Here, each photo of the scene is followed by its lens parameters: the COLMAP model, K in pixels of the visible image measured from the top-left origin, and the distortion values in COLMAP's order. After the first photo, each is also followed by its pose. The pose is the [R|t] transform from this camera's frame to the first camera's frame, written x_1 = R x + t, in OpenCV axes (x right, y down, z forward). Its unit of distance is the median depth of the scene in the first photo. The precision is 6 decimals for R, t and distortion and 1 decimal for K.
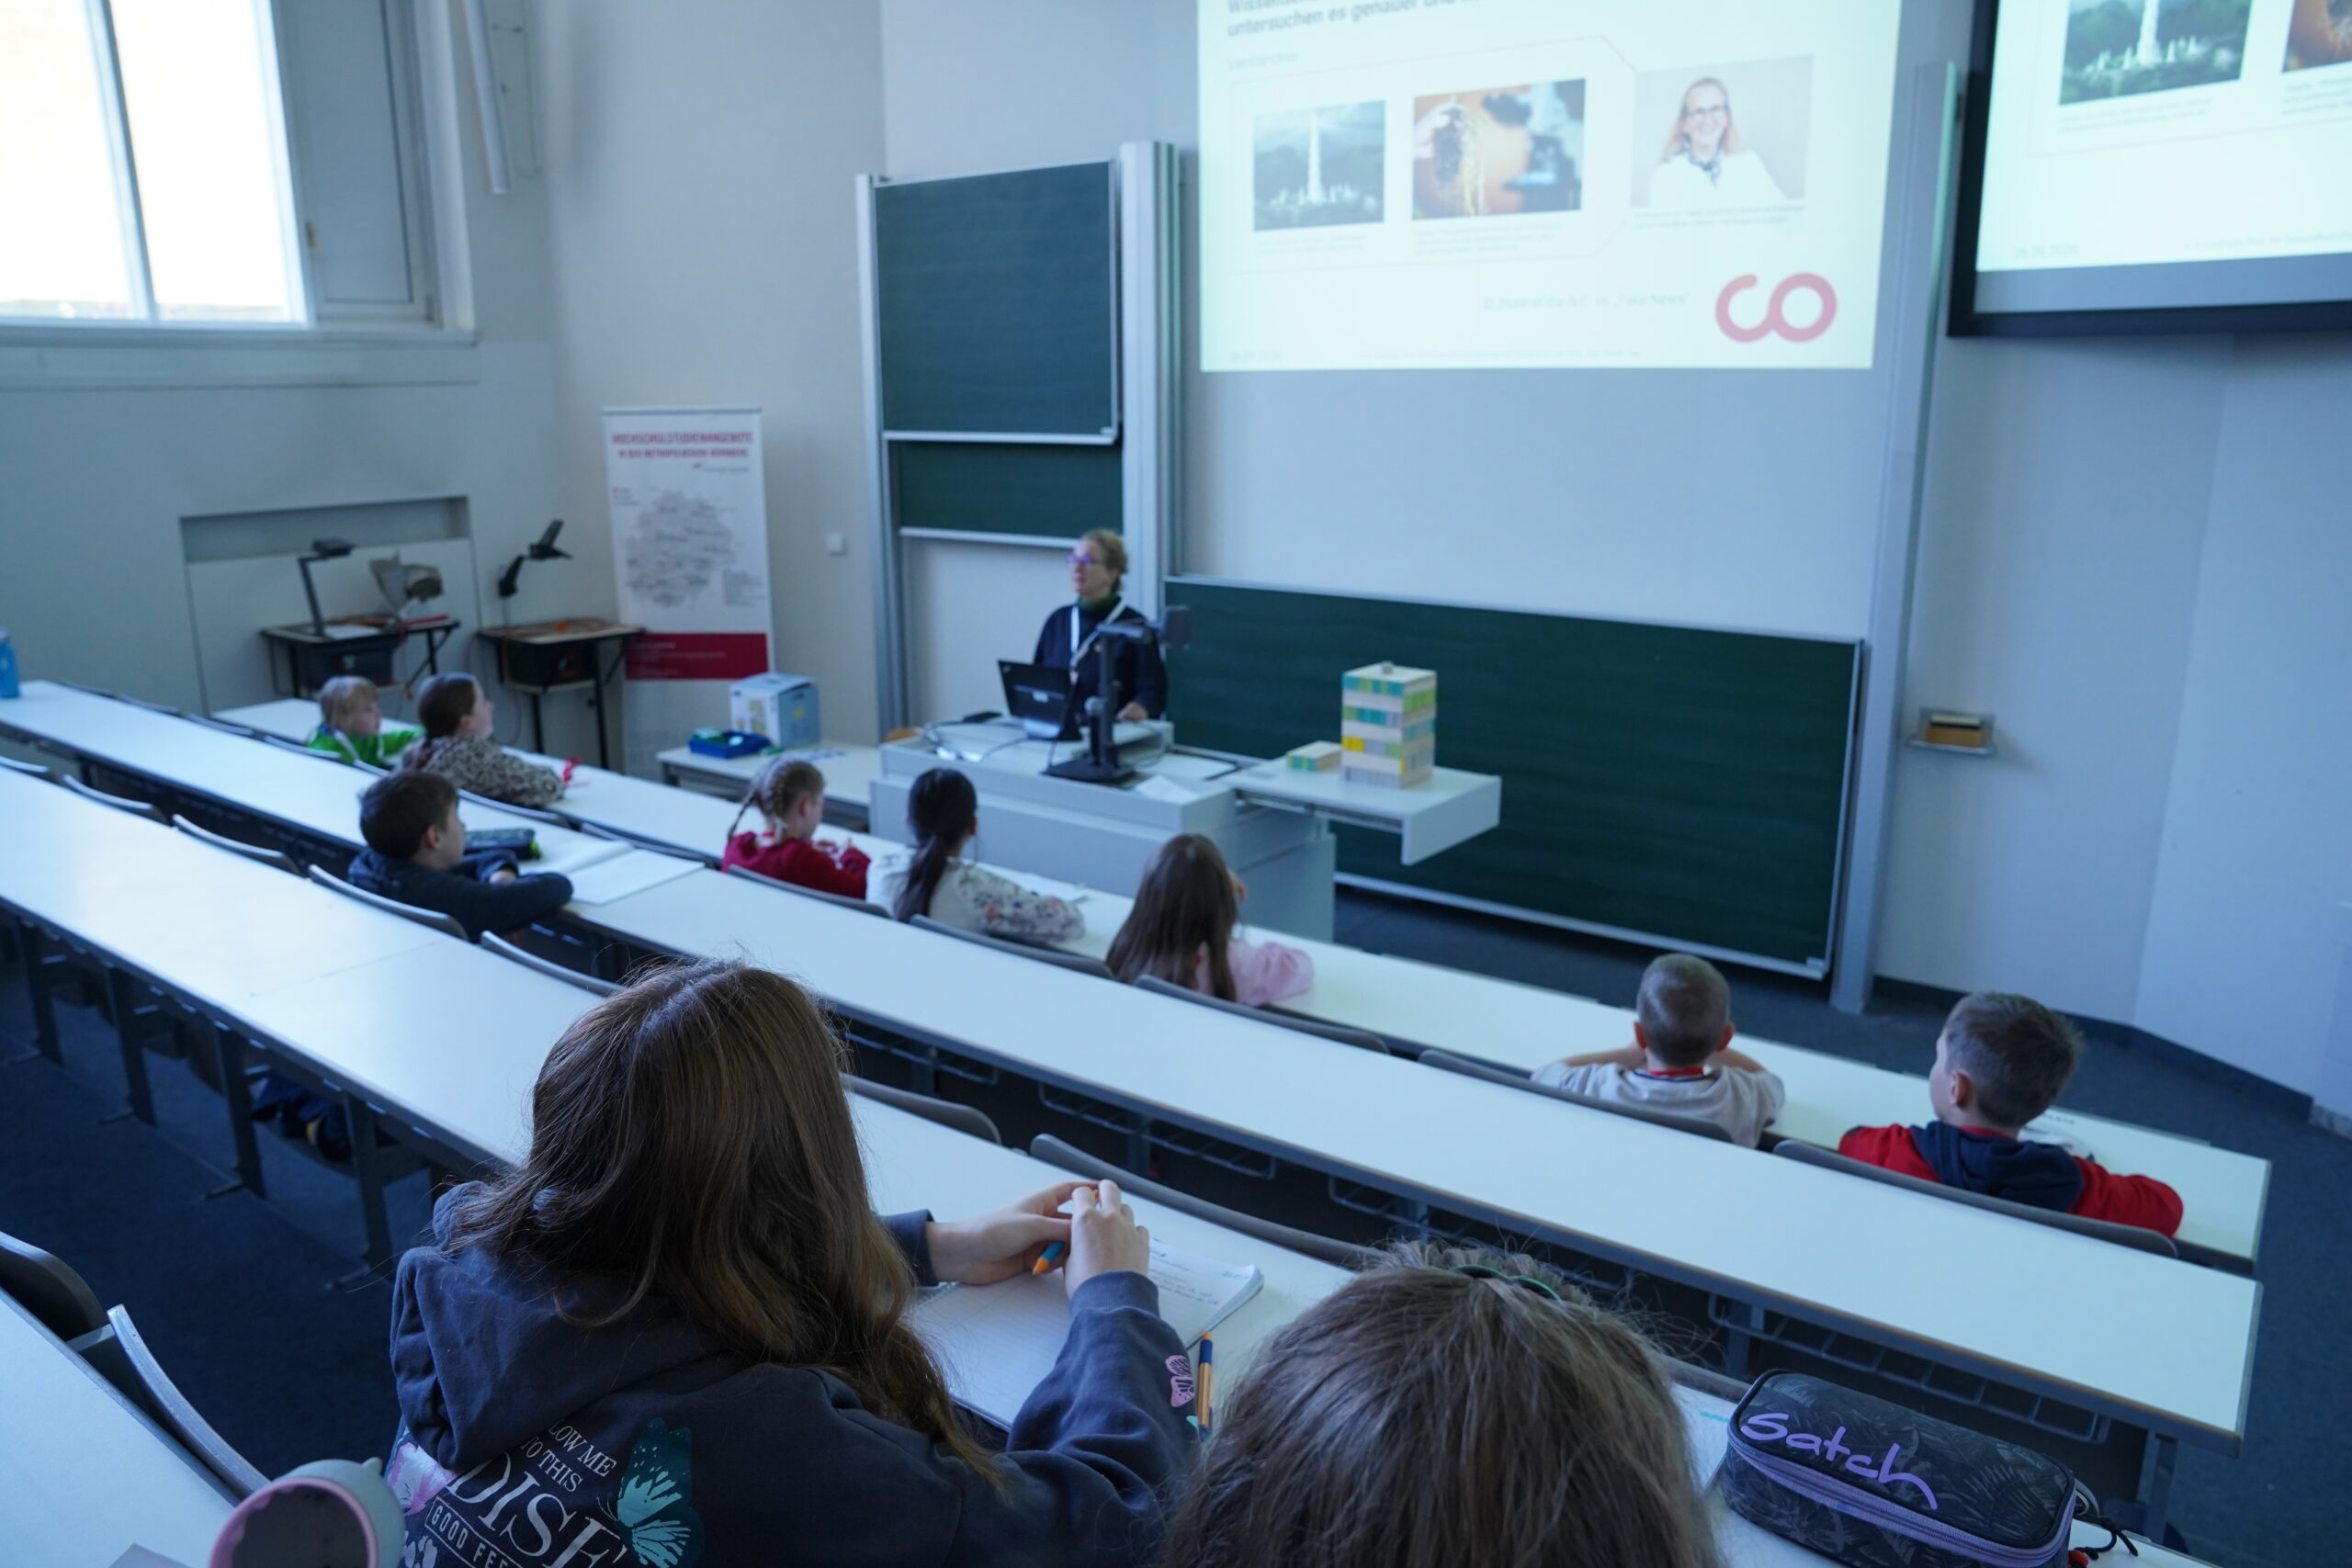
lens RADIAL K [[1630.6, 0, 1185.3], [0, 1630.6, 776.9], [0, 0, 1]] dist [-0.093545, 0.058008]
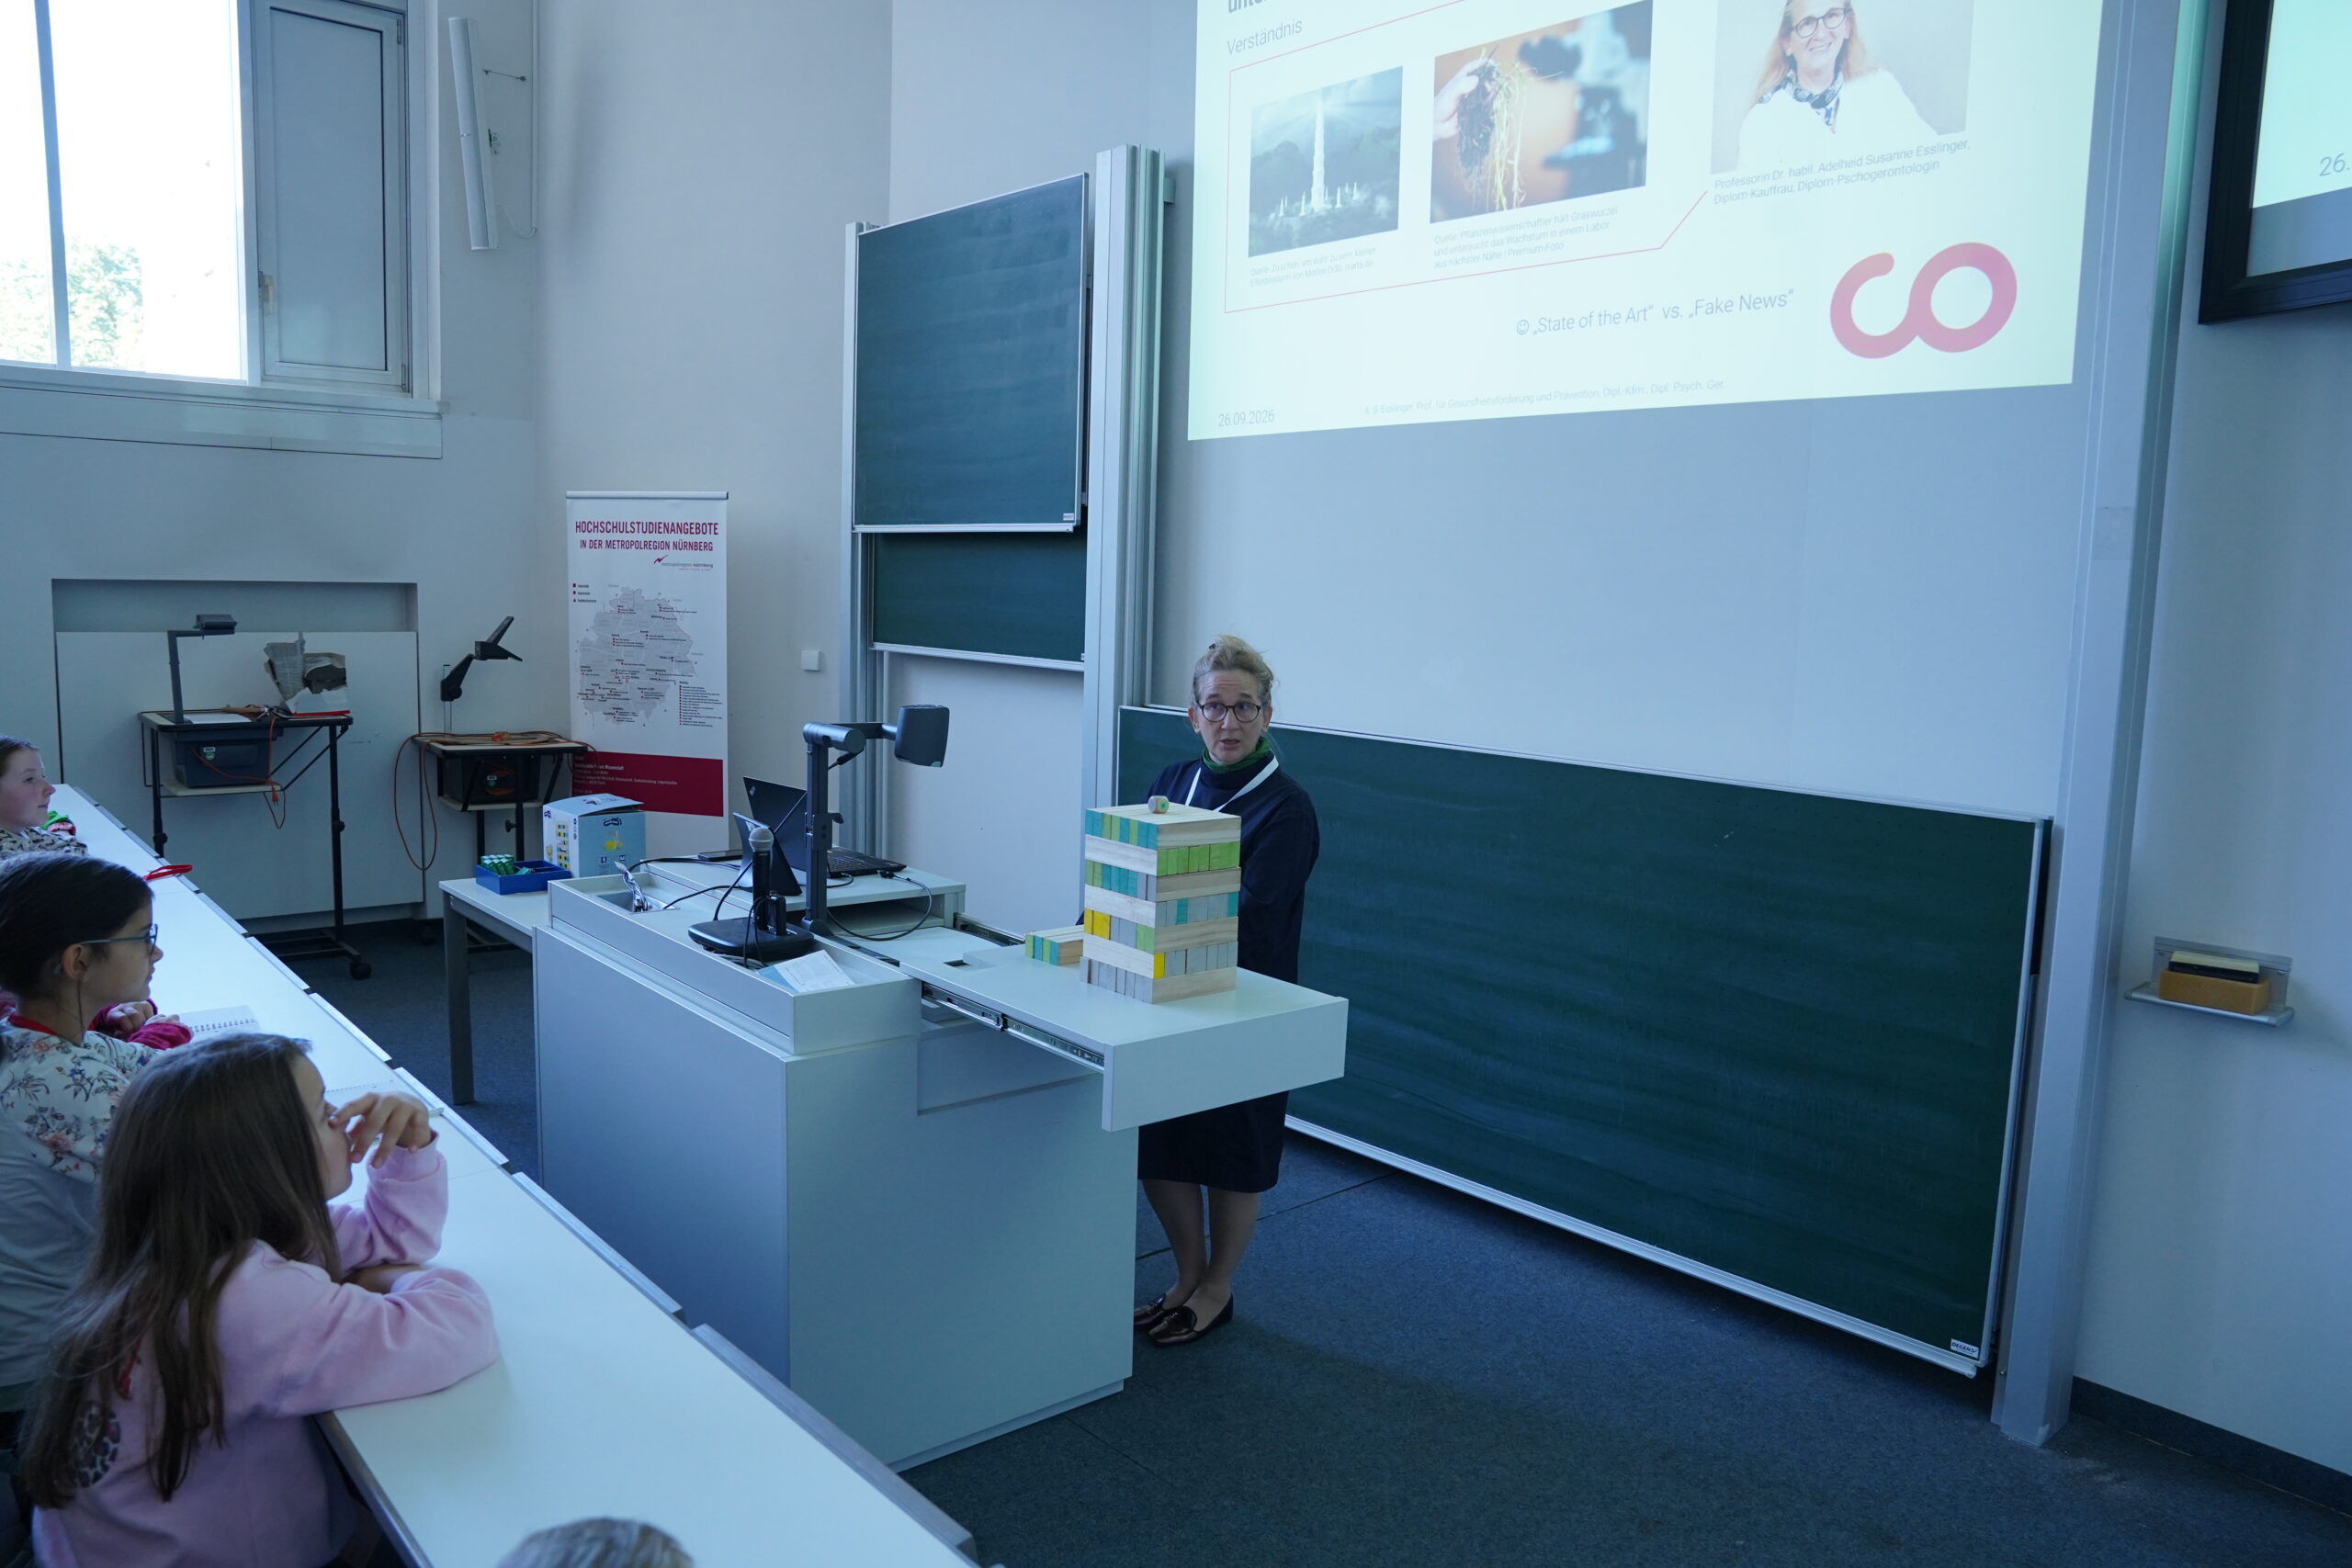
lens RADIAL K [[1630.6, 0, 1186.5], [0, 1630.6, 770.7], [0, 0, 1]] dist [-0.093545, 0.058008]
pose [[0.977922, 0.056034, -0.201318, 0.187479], [-0.080869, 0.989795, -0.117332, -0.005366], [0.192689, 0.131022, 0.972473, 0.293403]]
